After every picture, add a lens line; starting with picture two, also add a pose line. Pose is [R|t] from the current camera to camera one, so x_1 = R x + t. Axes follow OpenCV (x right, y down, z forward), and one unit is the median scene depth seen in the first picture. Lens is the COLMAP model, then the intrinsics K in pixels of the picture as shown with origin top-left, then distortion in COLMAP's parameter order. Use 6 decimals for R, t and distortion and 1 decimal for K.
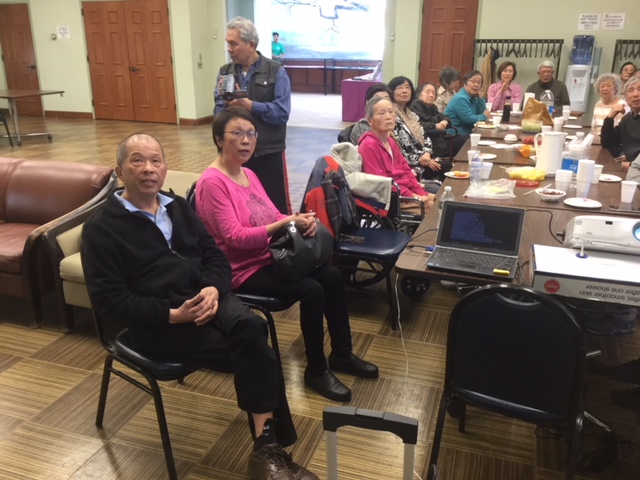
lens RADIAL K [[557.3, 0, 320.0], [0, 557.3, 240.0], [0, 0, 1]] dist [0.090075, -0.186523]
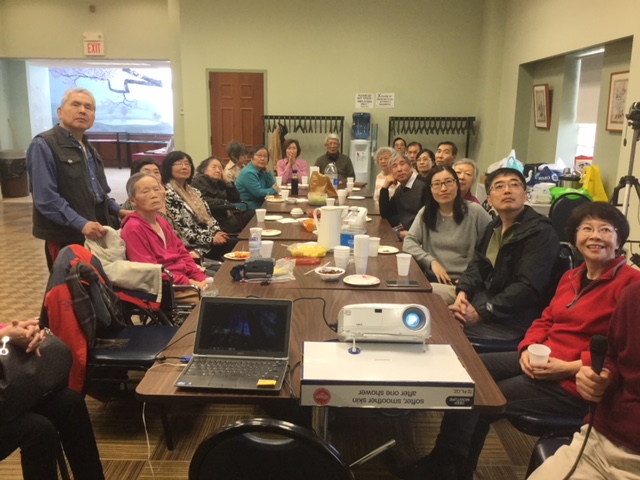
lens RADIAL K [[557.3, 0, 320.0], [0, 557.3, 240.0], [0, 0, 1]] dist [0.090075, -0.186523]
pose [[0.945860, -0.057541, 0.319433, 0.082662], [0.096702, 0.989424, -0.108111, -0.030509], [-0.309834, 0.133148, 0.941421, 0.099127]]
